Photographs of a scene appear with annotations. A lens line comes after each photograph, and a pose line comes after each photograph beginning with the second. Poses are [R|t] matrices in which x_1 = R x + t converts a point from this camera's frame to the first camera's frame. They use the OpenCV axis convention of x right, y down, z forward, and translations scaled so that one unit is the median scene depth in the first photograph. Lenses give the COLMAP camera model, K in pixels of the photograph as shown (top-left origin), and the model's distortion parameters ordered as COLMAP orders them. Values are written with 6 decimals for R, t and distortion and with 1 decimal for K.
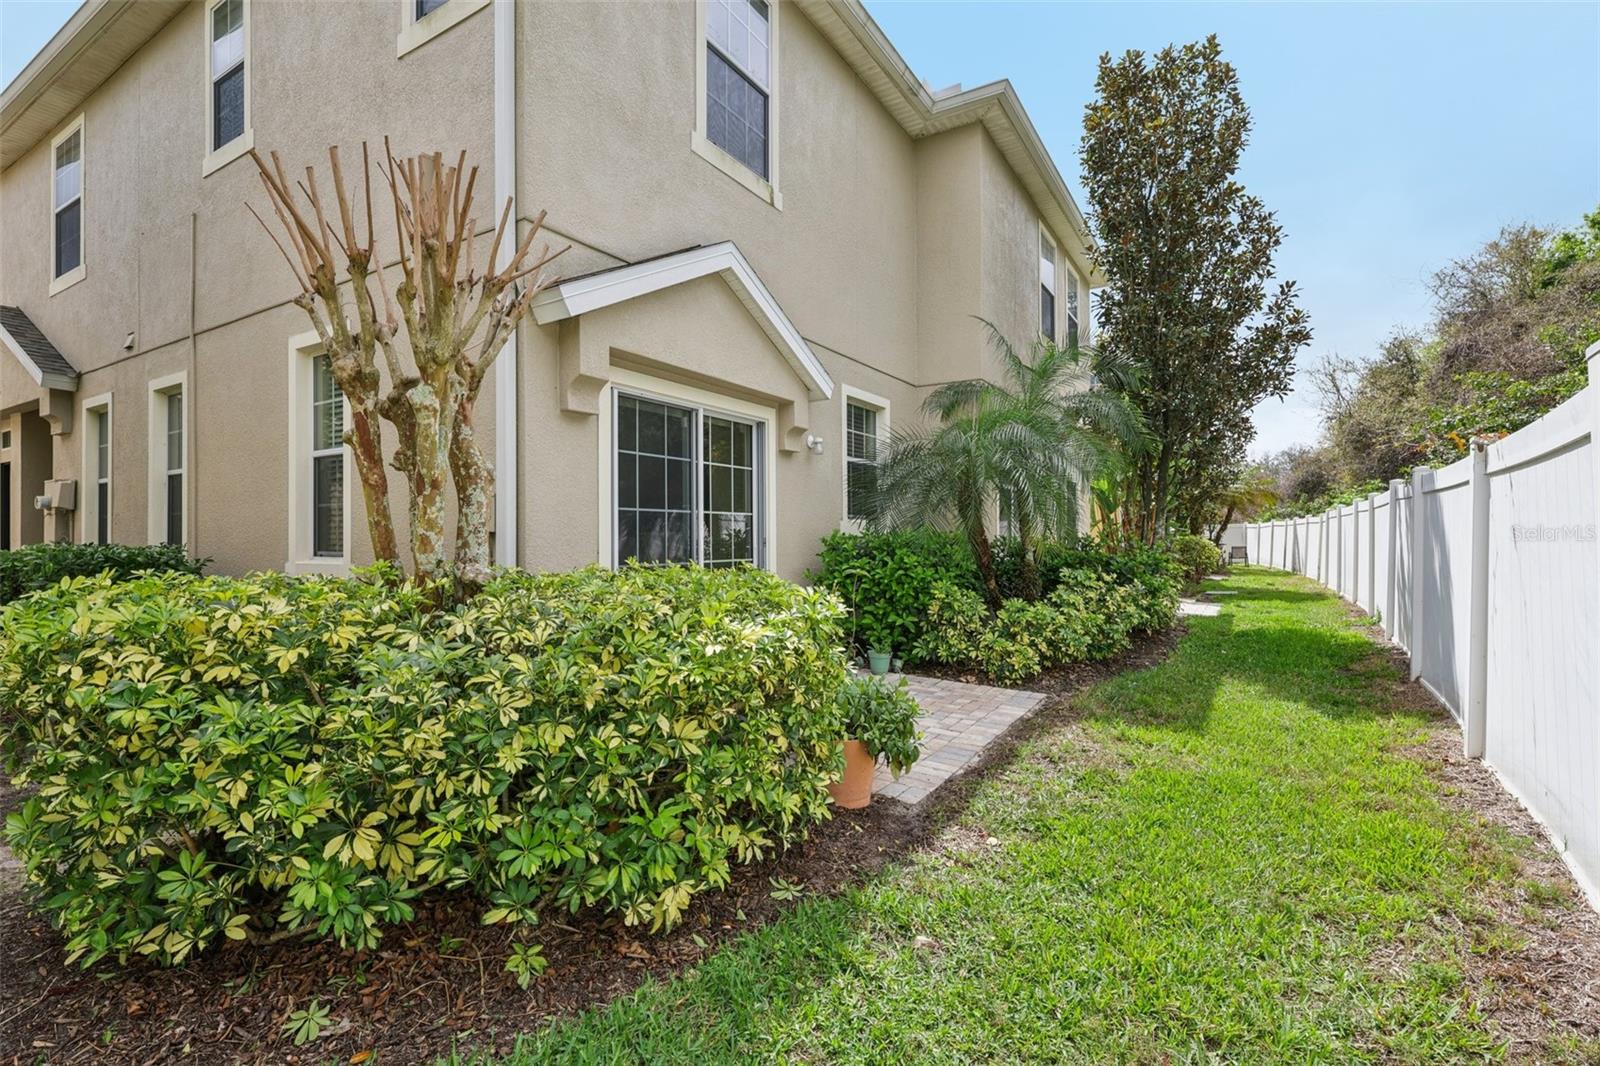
lens RADIAL K [[749.7, 0, 795.6], [0, 749.7, 538.8], [0, 0, 1]] dist [-0.007897, 0.002472]
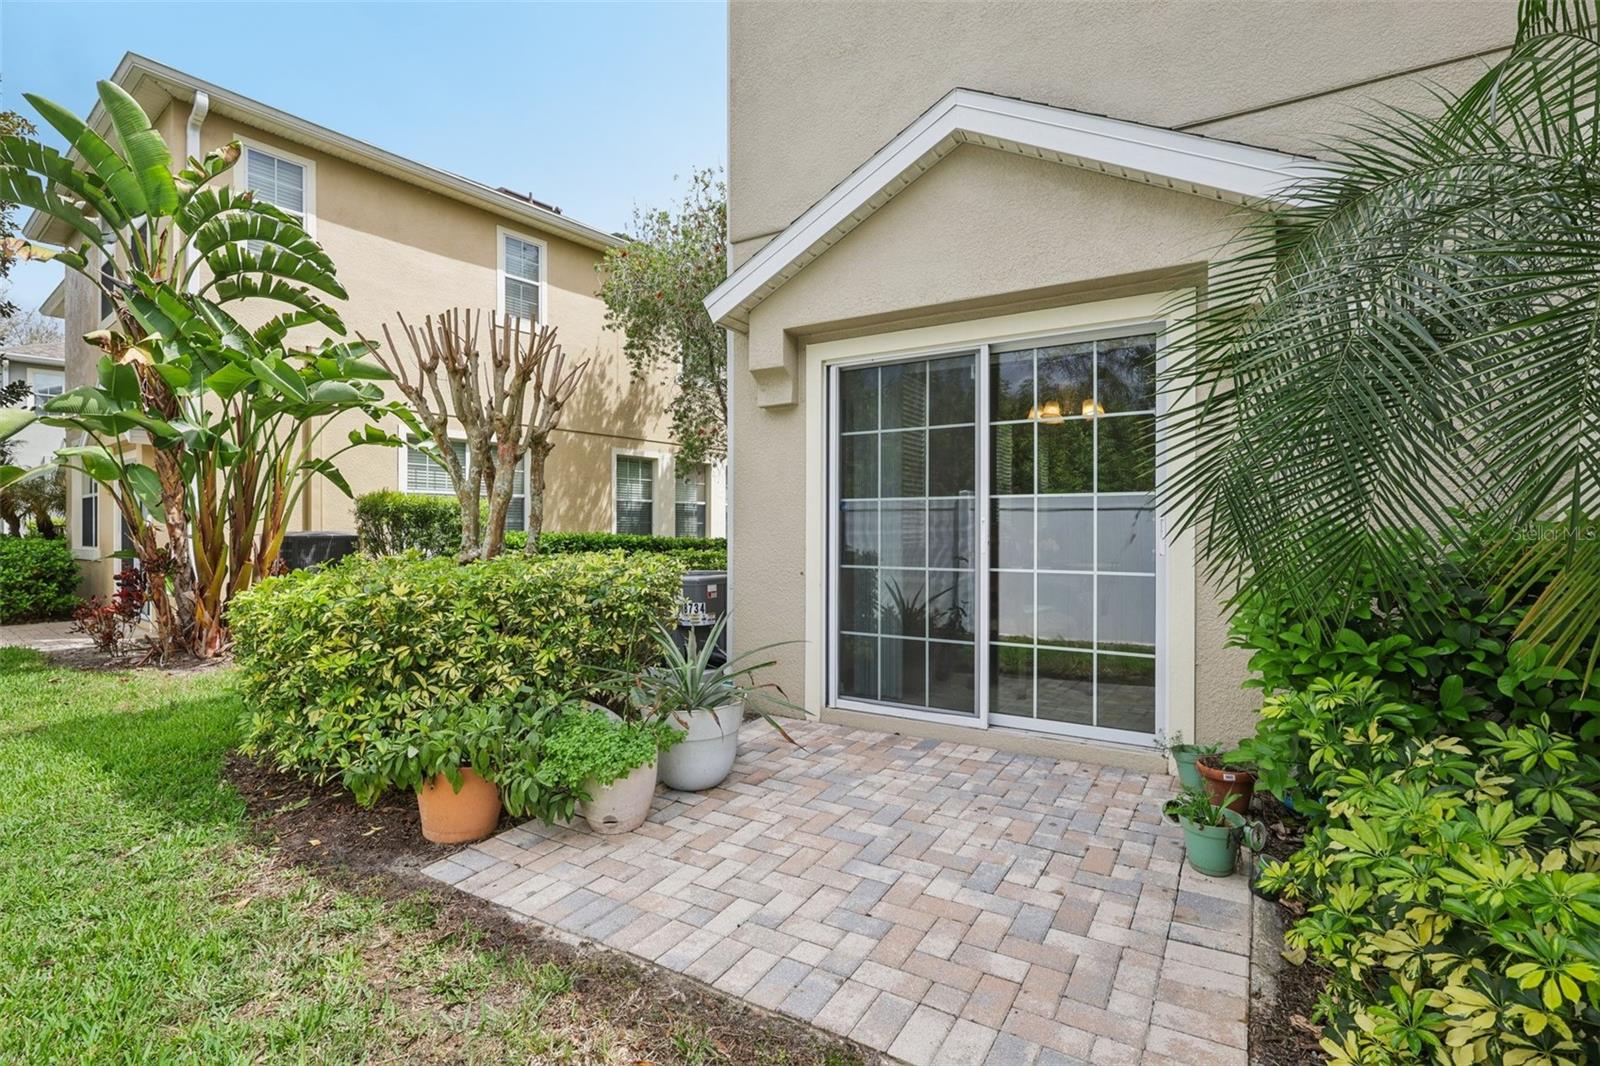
lens RADIAL K [[749.7, 0, 796.5], [0, 749.7, 535.1], [0, 0, 1]] dist [-0.007897, 0.002472]
pose [[-0.003320, 0.005599, -0.999979, 0.610922], [0.002421, 0.999981, 0.005591, -0.005169], [0.999992, -0.002402, -0.003334, 0.903300]]
